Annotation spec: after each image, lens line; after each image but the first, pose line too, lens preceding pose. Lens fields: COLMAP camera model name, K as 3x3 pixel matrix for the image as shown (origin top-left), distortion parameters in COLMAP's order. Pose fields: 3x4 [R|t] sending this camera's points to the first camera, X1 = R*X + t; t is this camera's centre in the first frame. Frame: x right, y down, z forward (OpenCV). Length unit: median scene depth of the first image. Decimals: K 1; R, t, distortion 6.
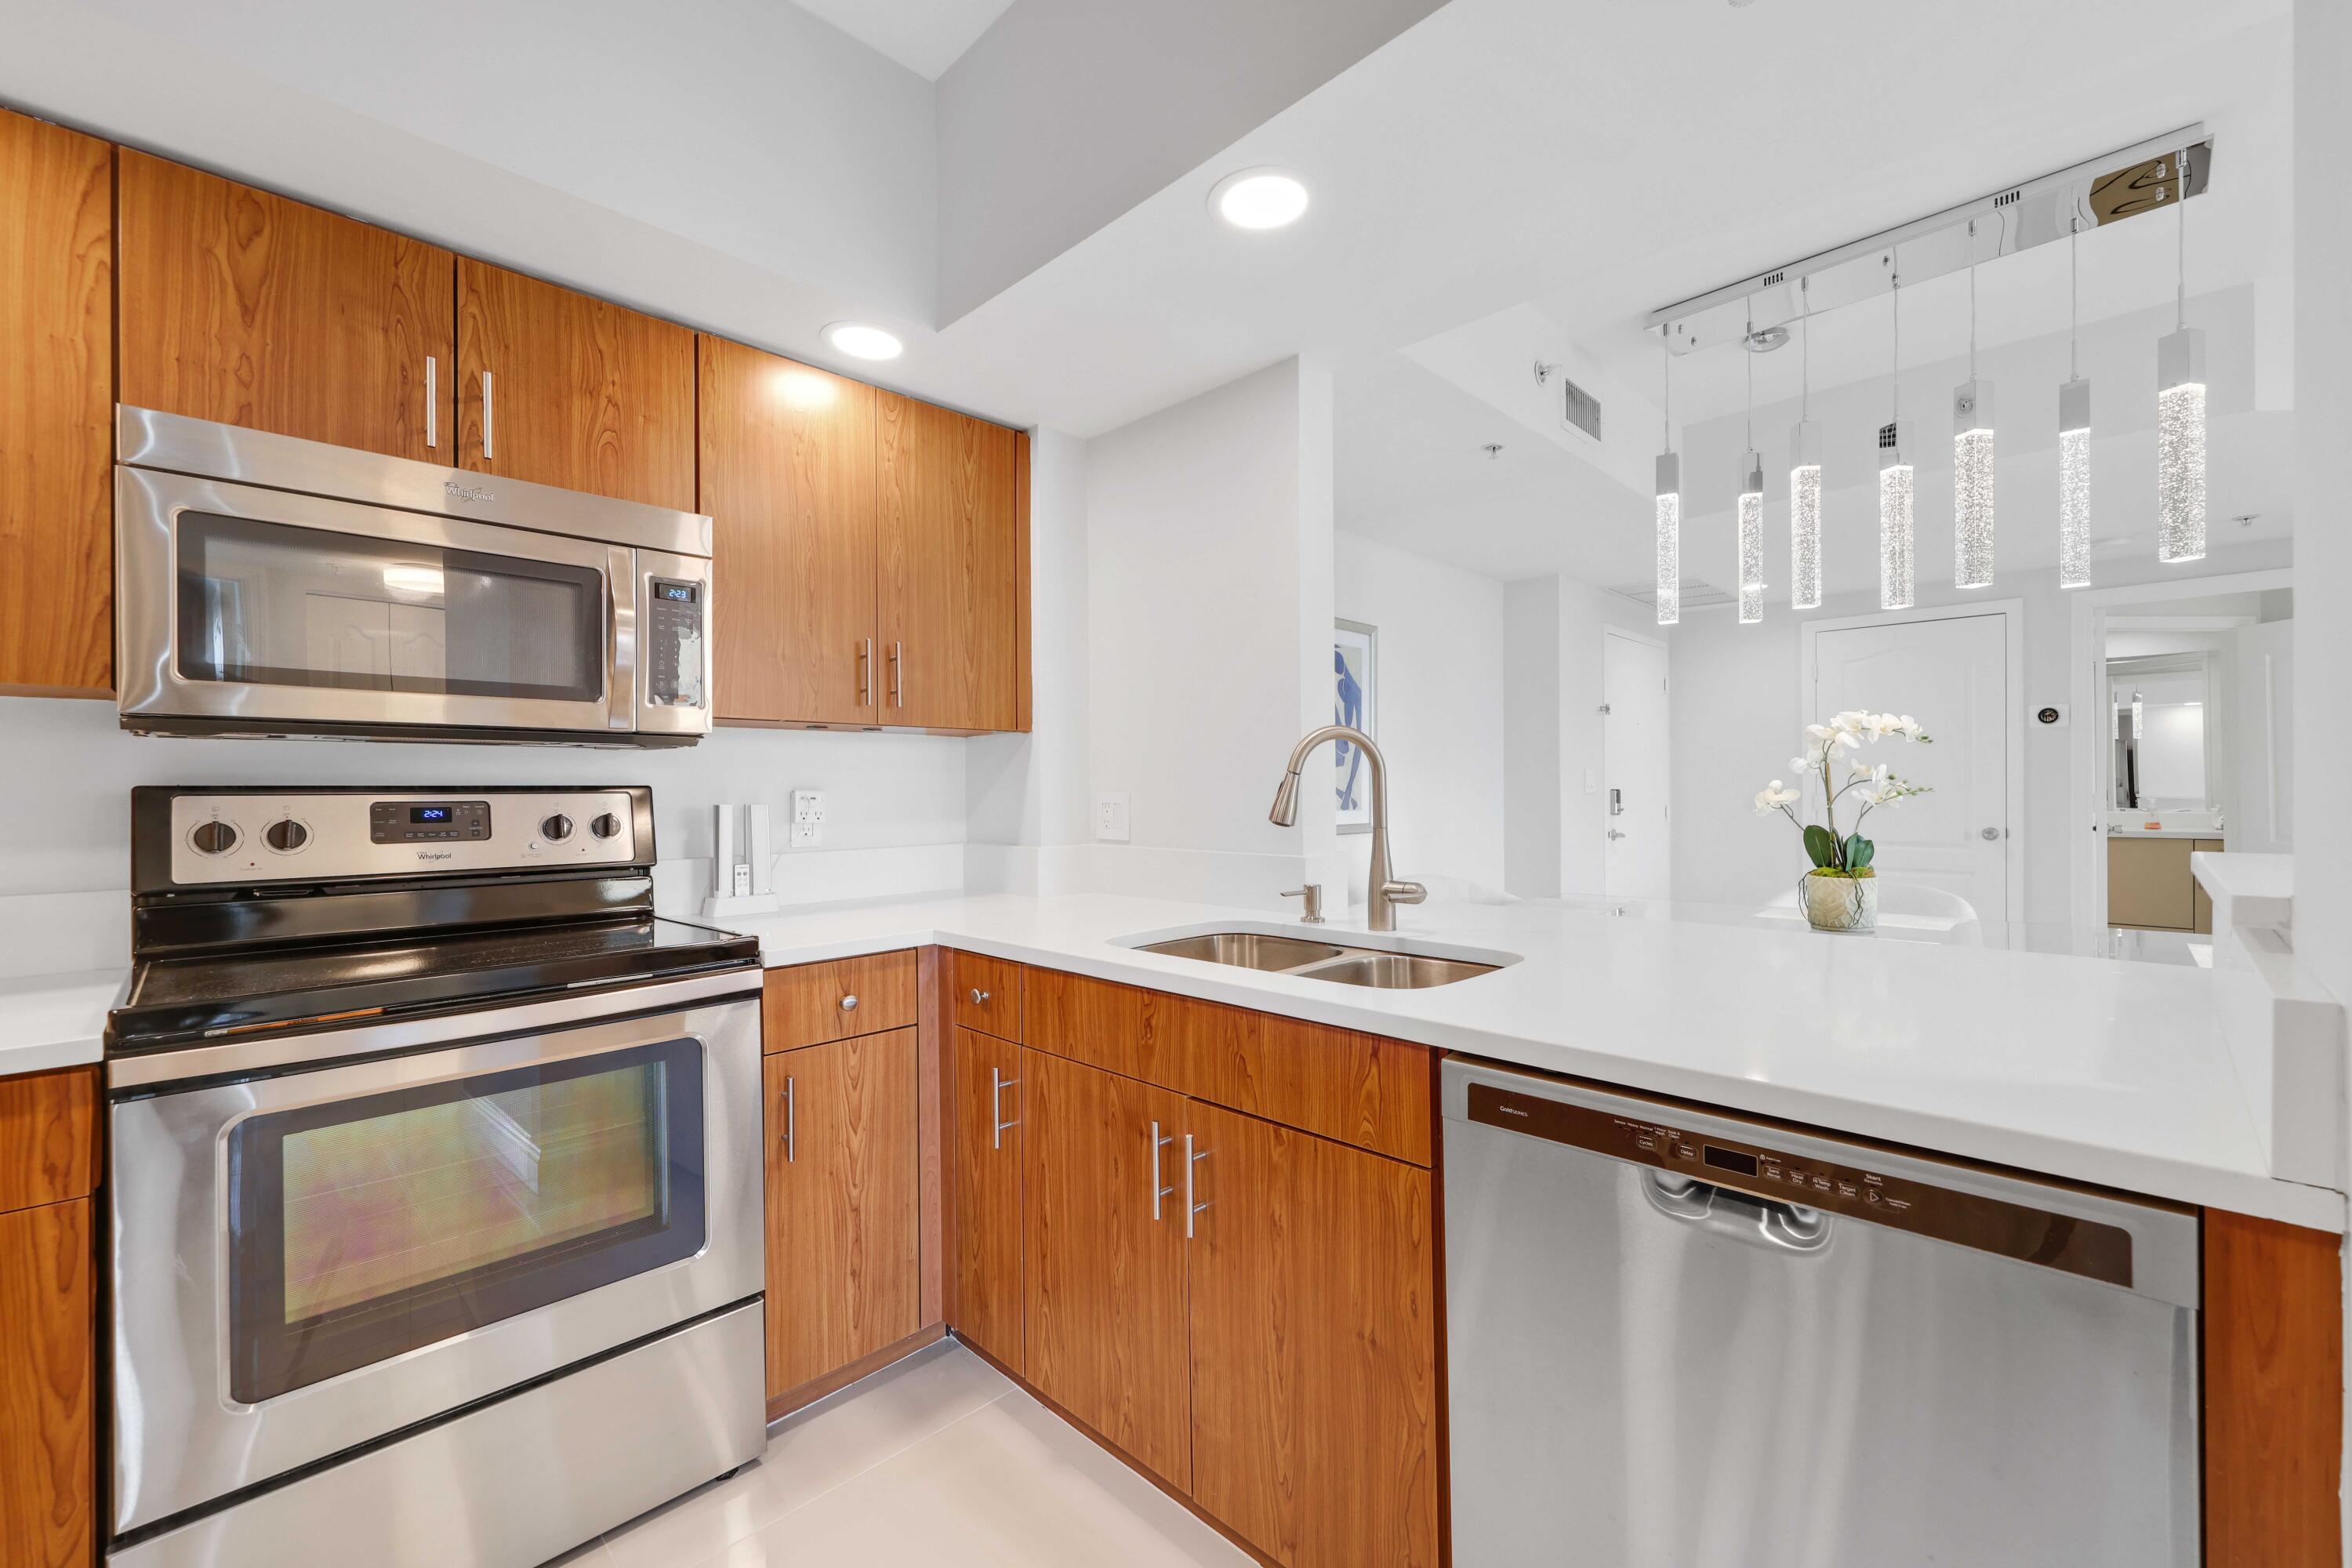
lens RADIAL K [[941.5, 0, 1173.4], [0, 941.5, 793.2], [0, 0, 1]] dist [-0.000676, 0.000119]
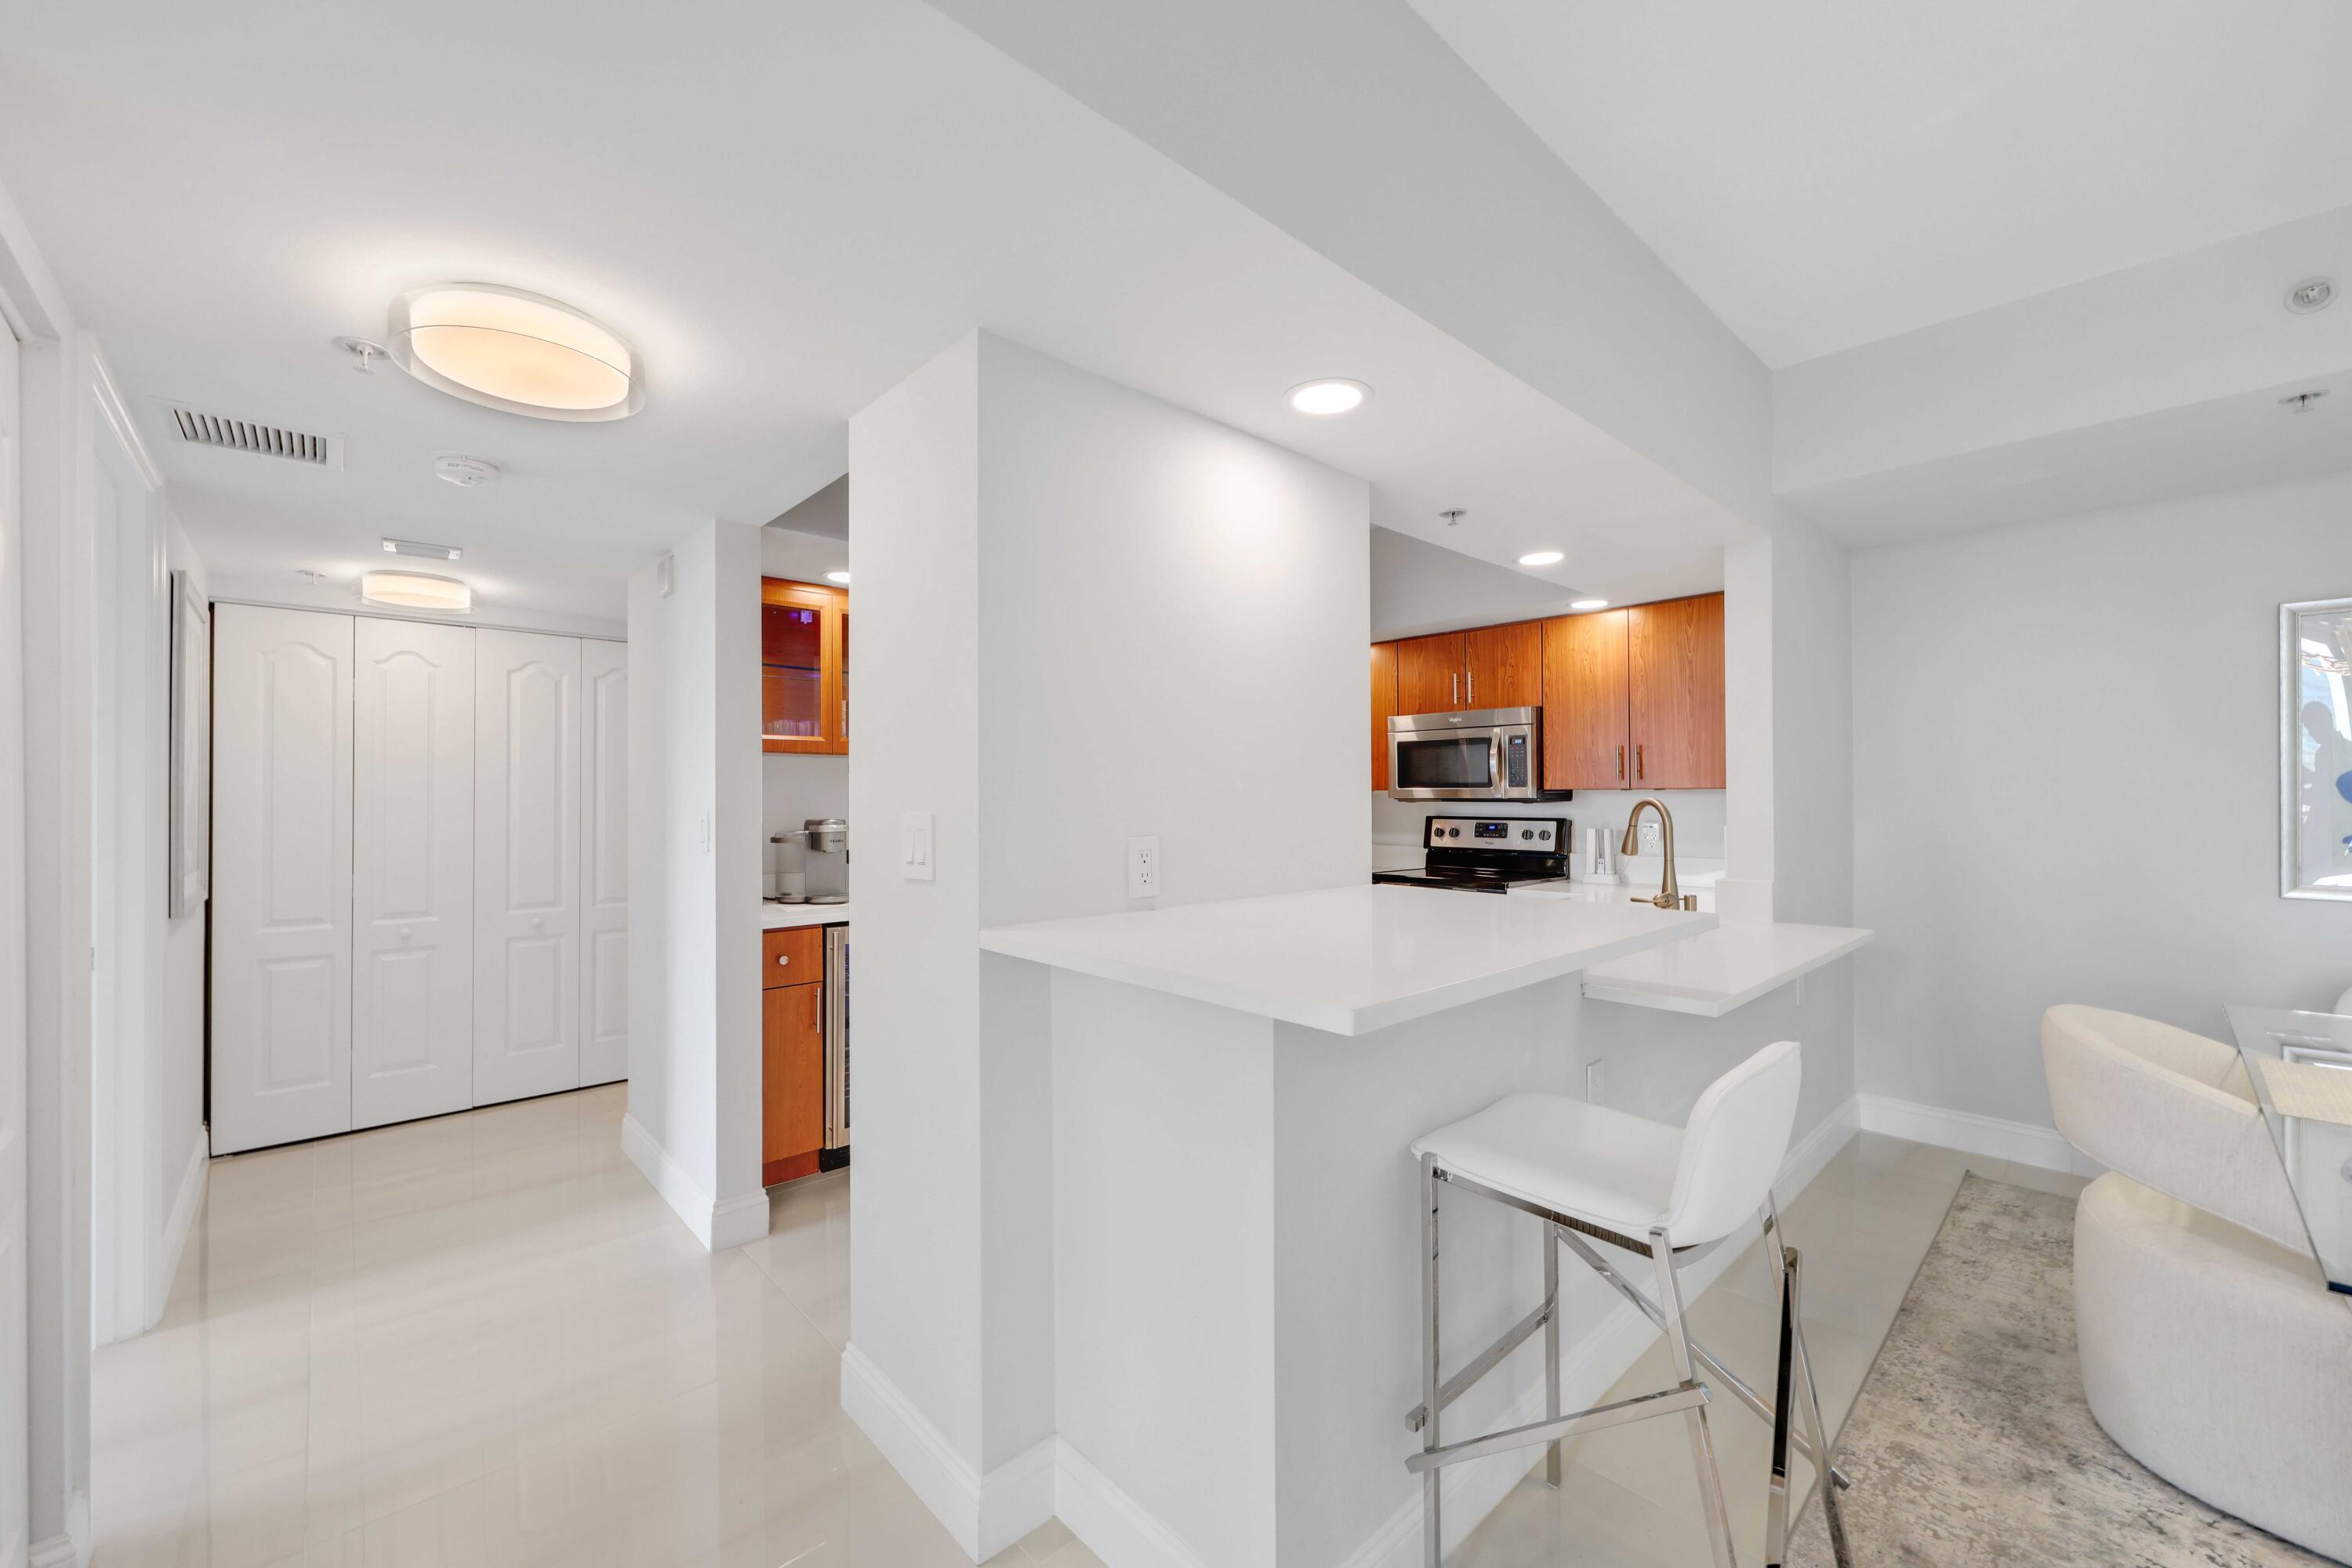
lens RADIAL K [[932.8, 0, 1172.4], [0, 932.8, 792.2], [0, 0, 1]] dist [0.009106, 0.000006]
pose [[-0.040015, 0.004683, -0.999188, 1.916231], [-0.000328, 0.999989, 0.004700, -0.091214], [0.999199, 0.000516, -0.040013, 0.202909]]
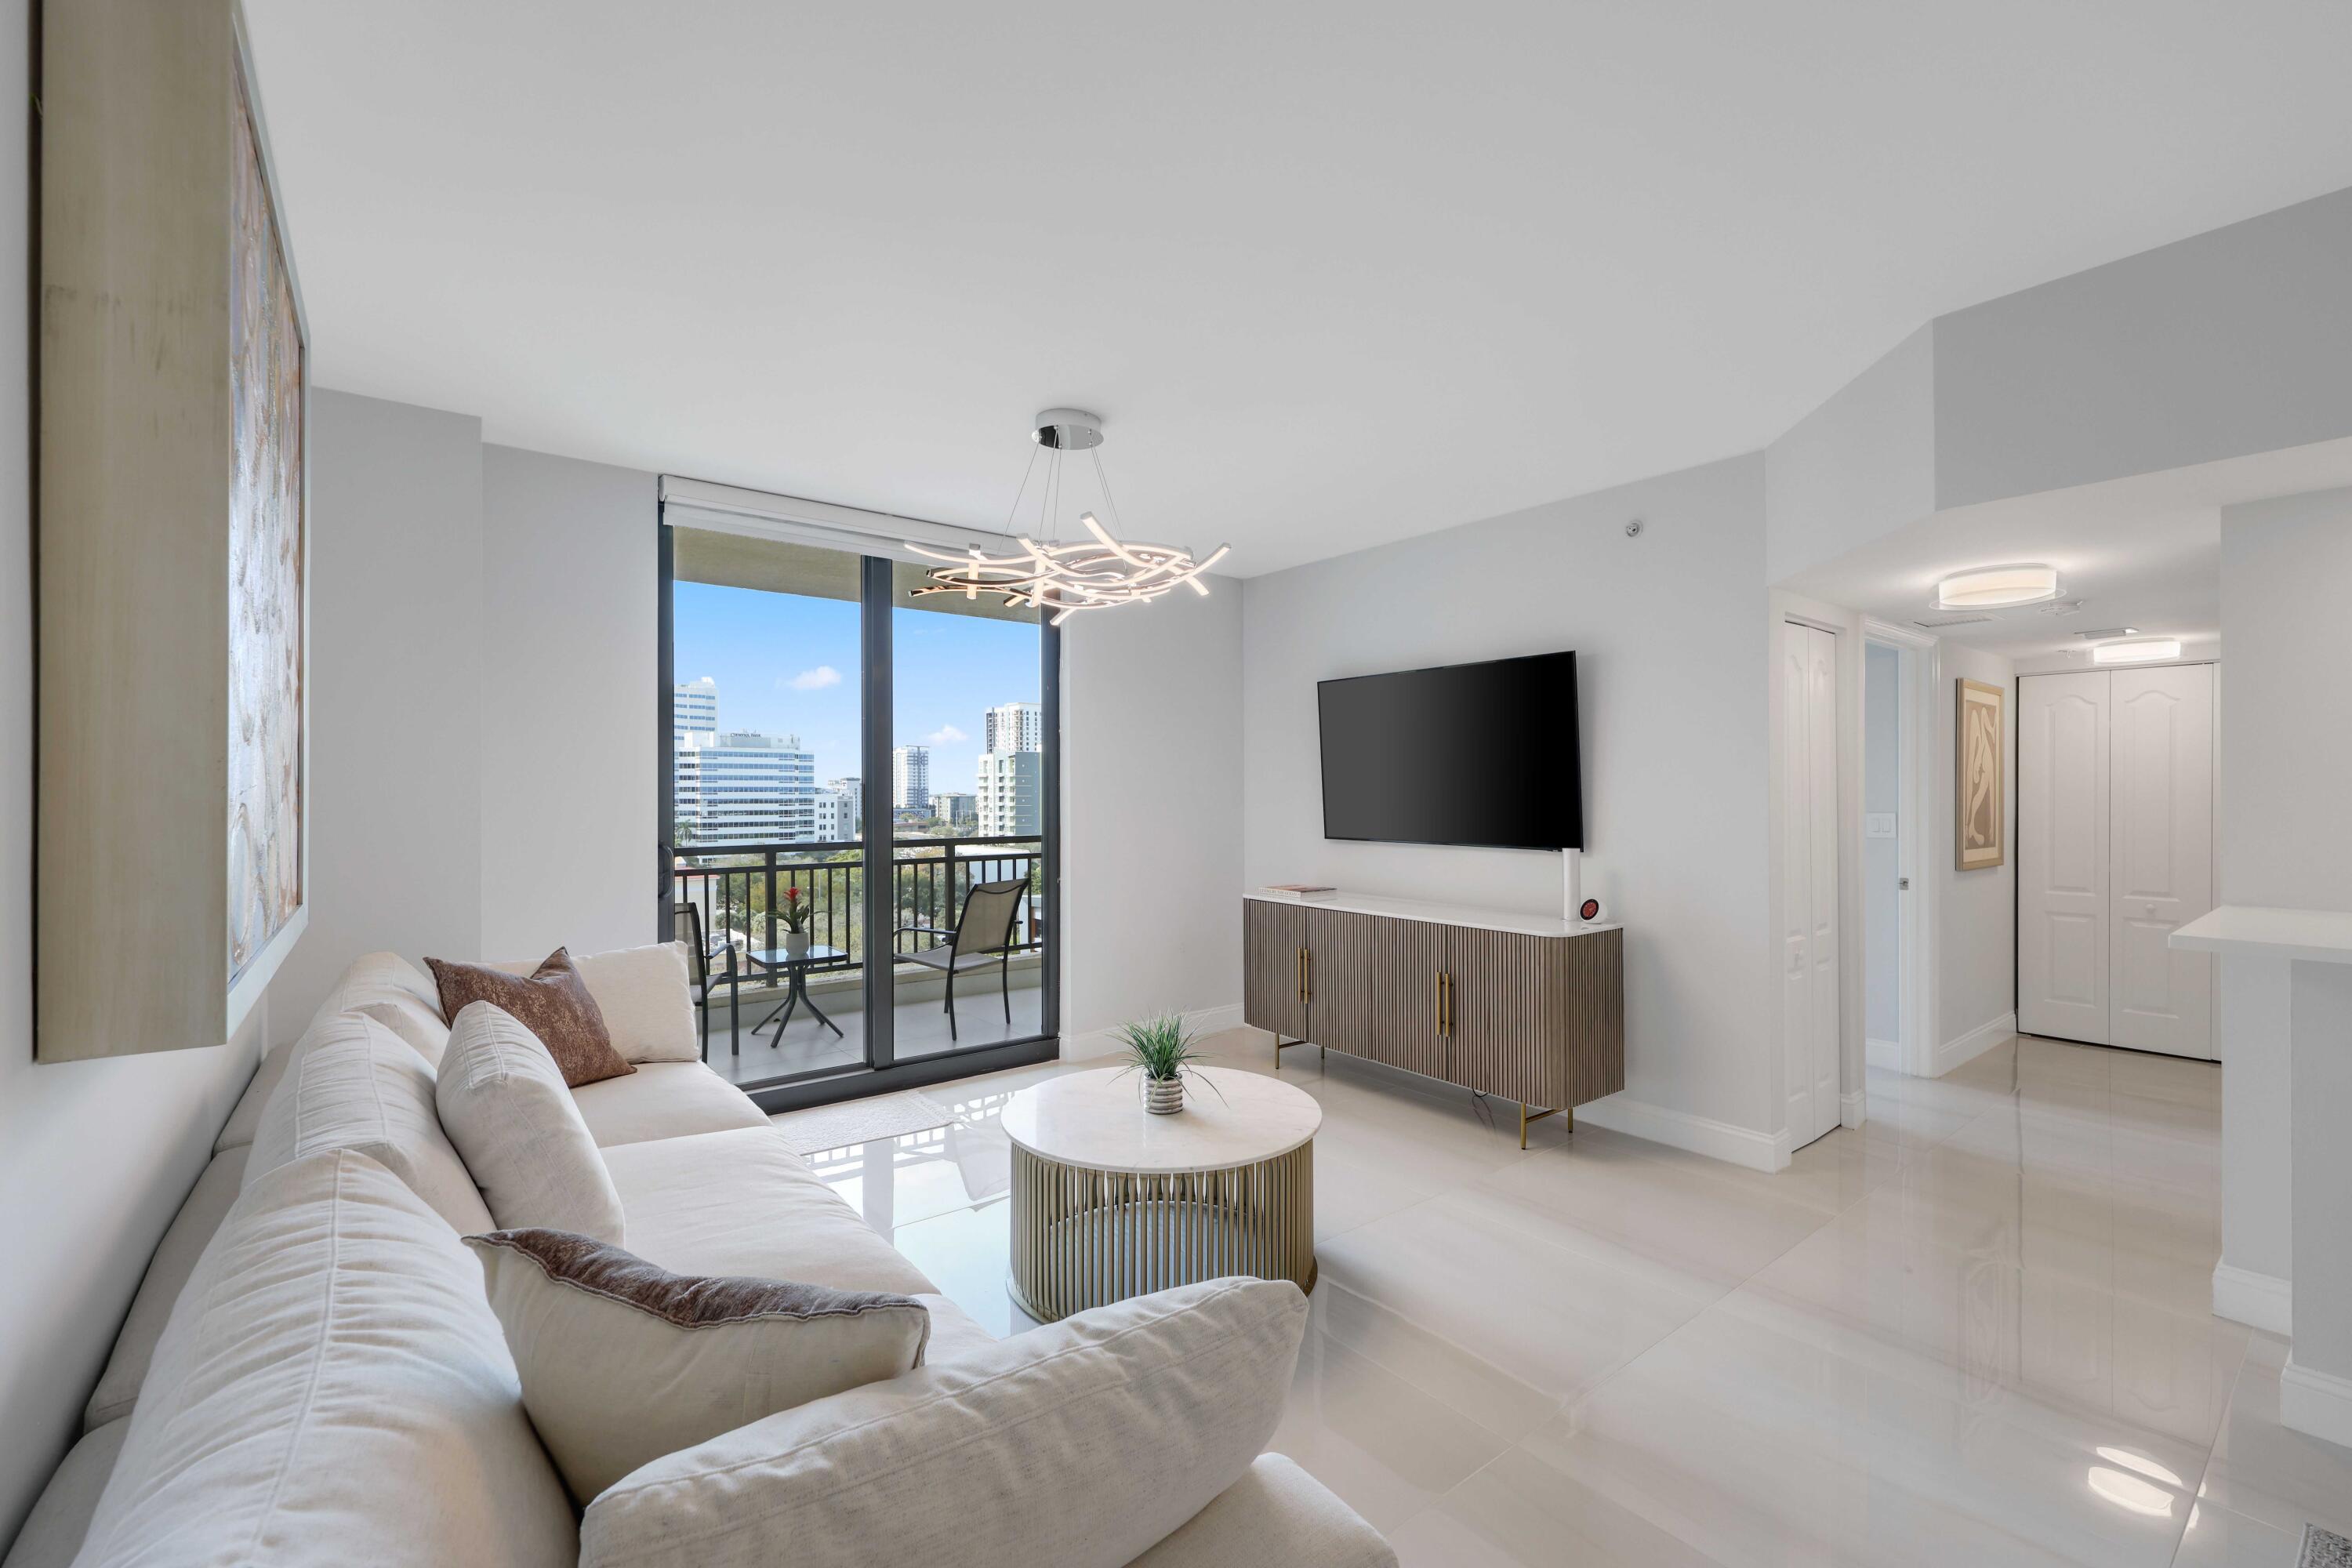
lens RADIAL K [[990.4, 0, 1176.0], [0, 990.4, 784.0], [0, 0, 1]] dist [-0.014785, -0.000071]
pose [[-0.991986, 0.007652, 0.126115, 2.348940], [0.007130, 0.999964, -0.004588, -0.134064], [-0.126146, -0.003652, -0.992005, 1.596904]]
